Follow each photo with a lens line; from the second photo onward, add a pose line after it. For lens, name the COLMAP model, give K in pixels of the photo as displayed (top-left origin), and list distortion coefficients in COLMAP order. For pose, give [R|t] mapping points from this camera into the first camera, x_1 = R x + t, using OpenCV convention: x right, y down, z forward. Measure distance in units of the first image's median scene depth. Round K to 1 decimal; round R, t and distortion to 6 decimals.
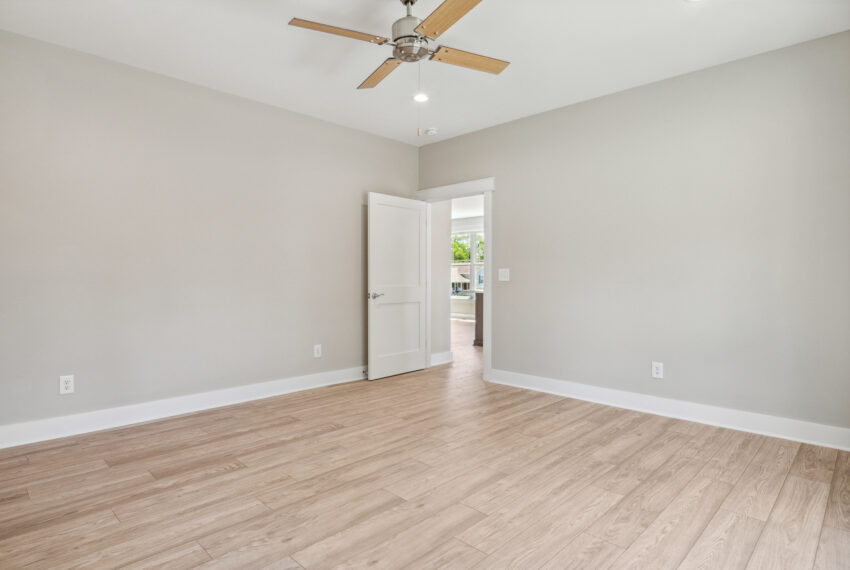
lens RADIAL K [[472.5, 0, 425.0], [0, 472.5, 285.0], [0, 0, 1]] dist [-0.000851, -0.000348]
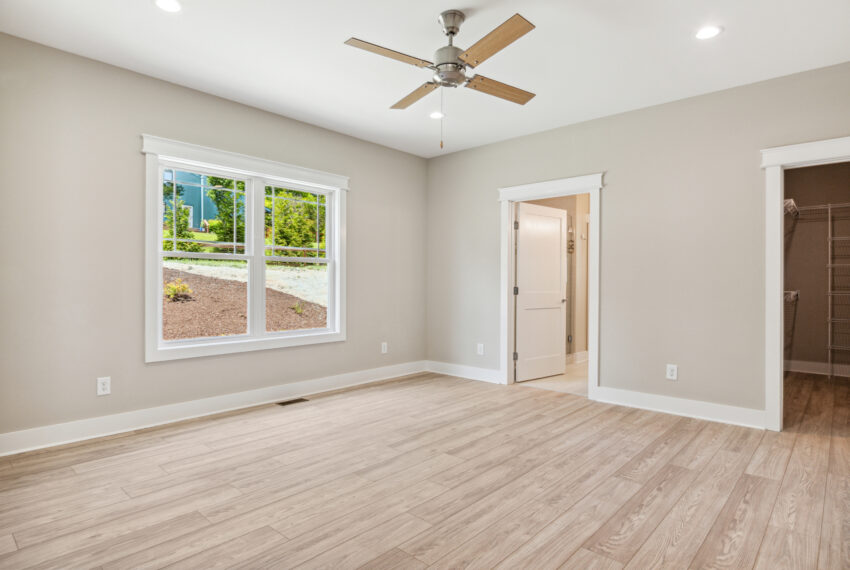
lens RADIAL K [[472.5, 0, 425.0], [0, 472.5, 285.0], [0, 0, 1]] dist [-0.000851, -0.000348]
pose [[-0.999275, -0.007444, -0.037345, 0.060417], [-0.008229, 0.999747, 0.020921, -0.035775], [0.037180, 0.021213, -0.999083, 2.049680]]
